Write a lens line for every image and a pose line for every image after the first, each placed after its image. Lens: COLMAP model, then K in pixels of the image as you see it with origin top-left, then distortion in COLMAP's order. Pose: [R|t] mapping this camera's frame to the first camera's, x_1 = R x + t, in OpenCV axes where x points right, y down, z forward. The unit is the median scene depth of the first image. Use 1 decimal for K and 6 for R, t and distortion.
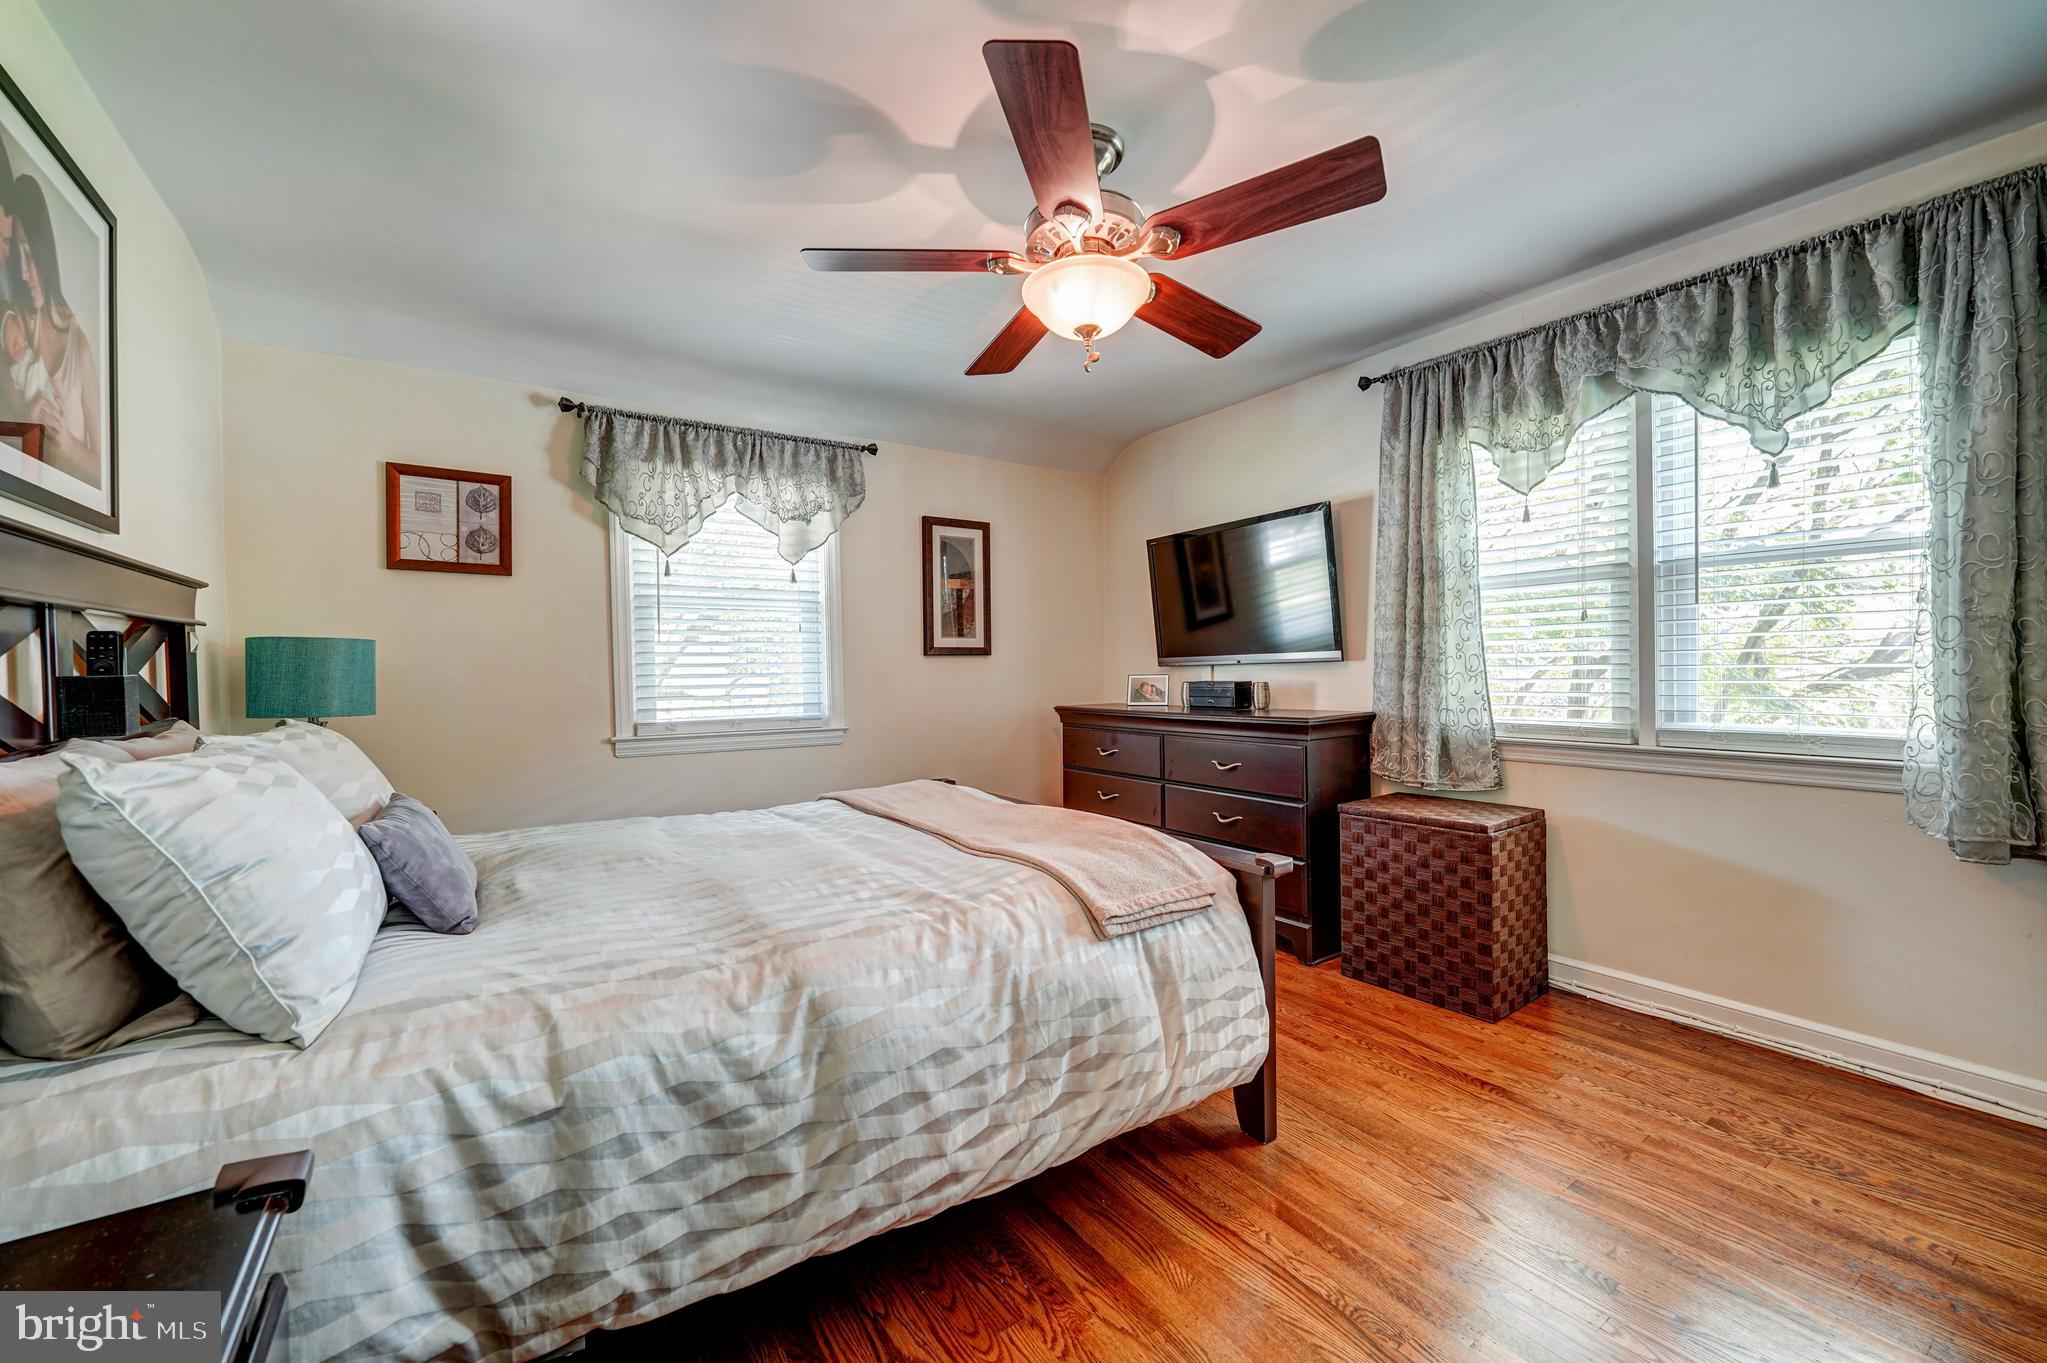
lens RADIAL K [[825.8, 0, 1023.5], [0, 825.8, 681.5], [0, 0, 1]] dist [-0.002164, 0.000004]
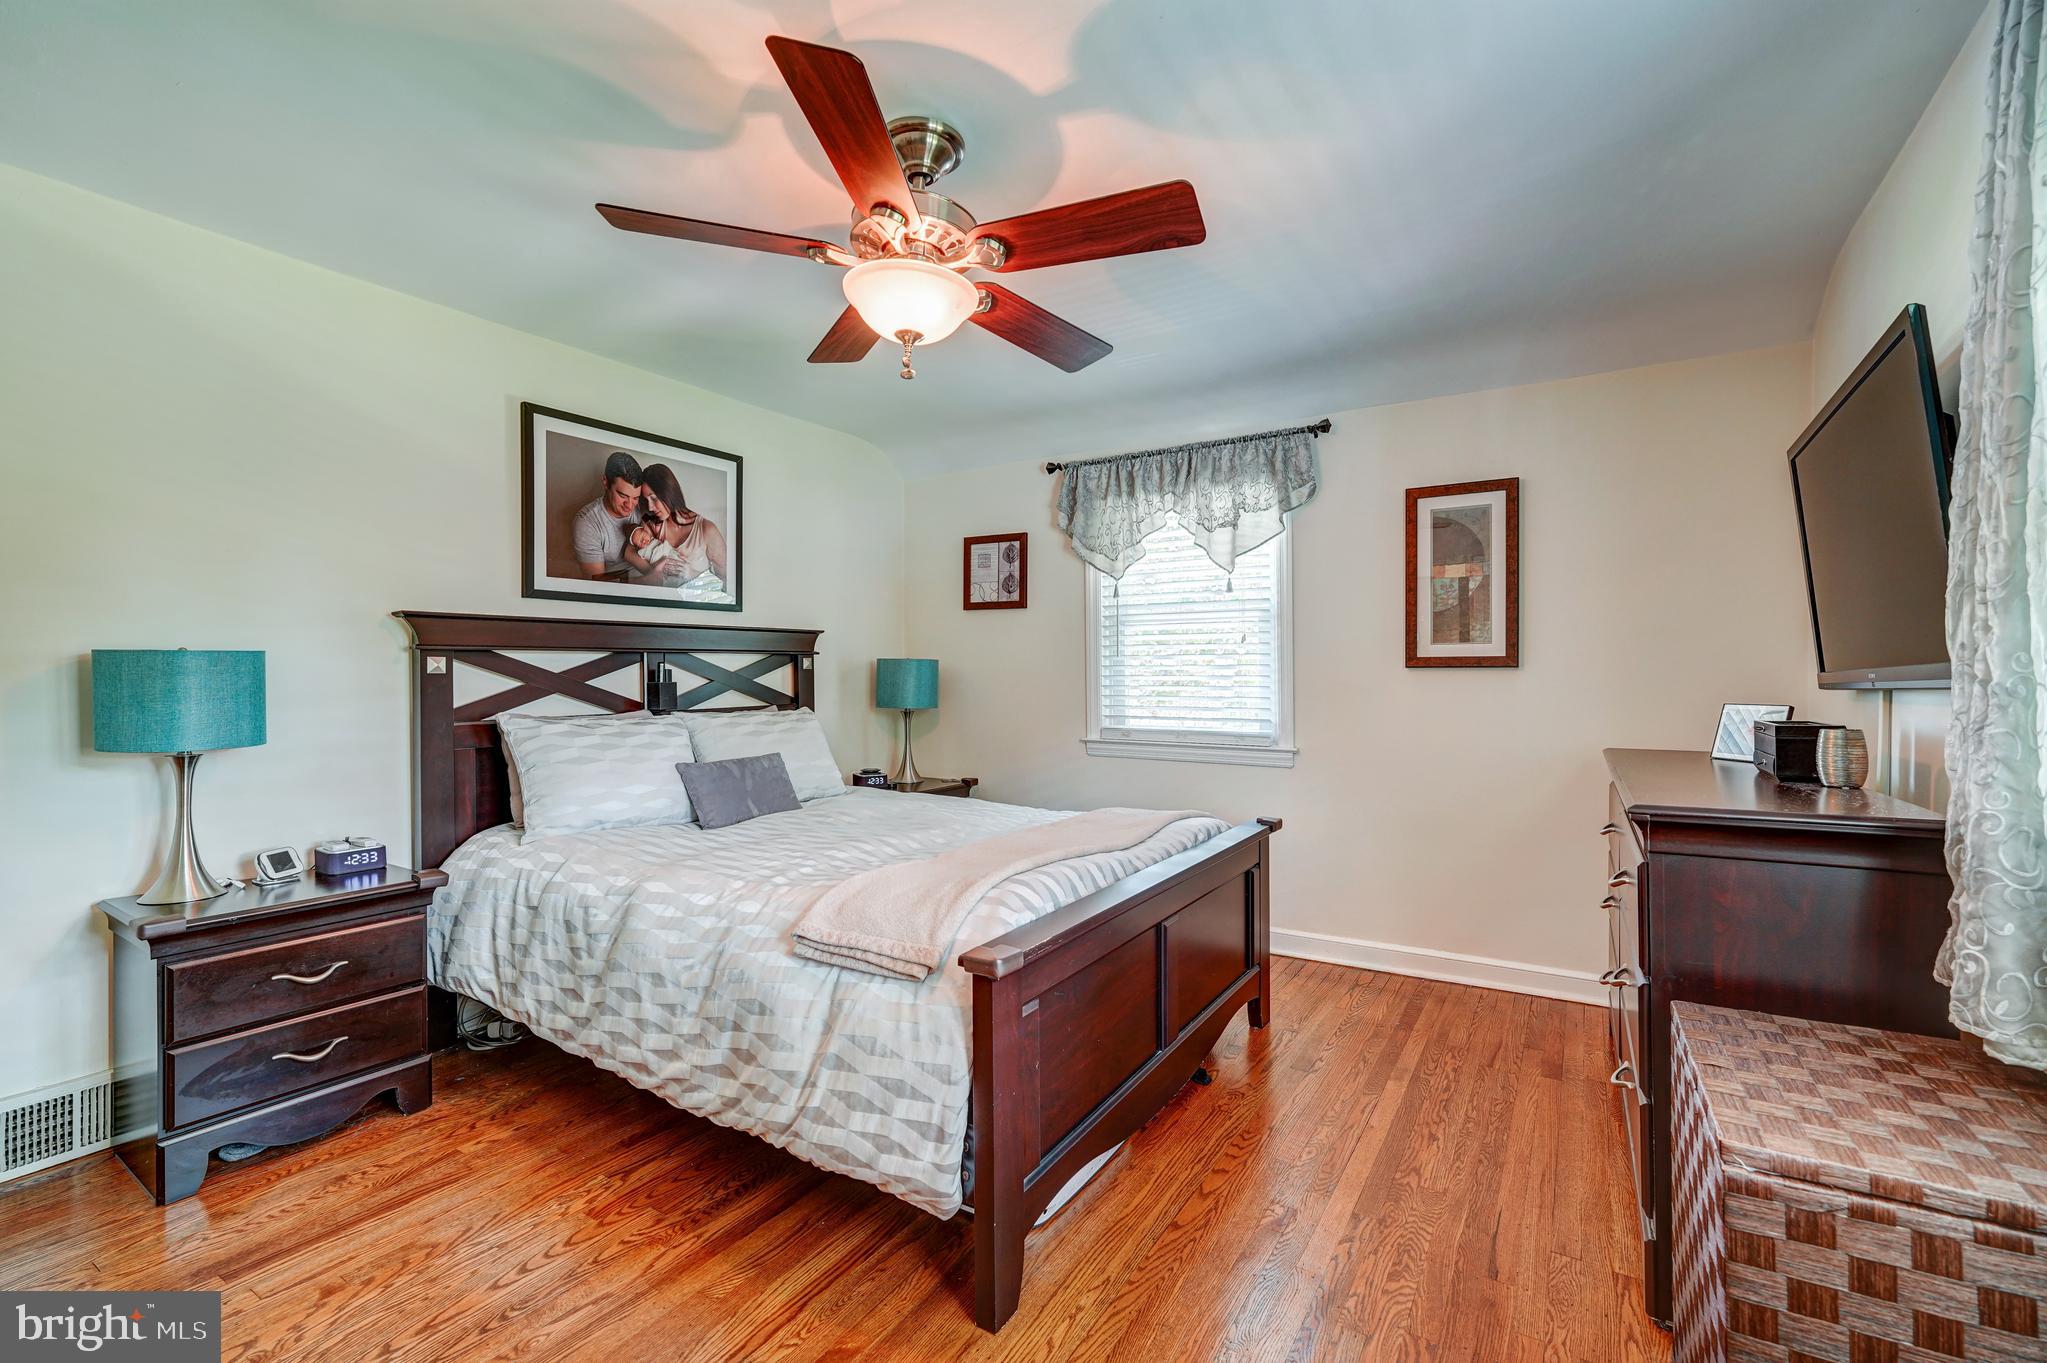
lens RADIAL K [[872.1, 0, 1023.5], [0, 872.1, 681.5], [0, 0, 1]] dist [-0.002453, 0.000107]
pose [[0.391286, 0.017259, -0.920107, 1.076081], [-0.021951, 0.999715, 0.009418, -0.039669], [0.920007, 0.016512, 0.391553, 0.745615]]
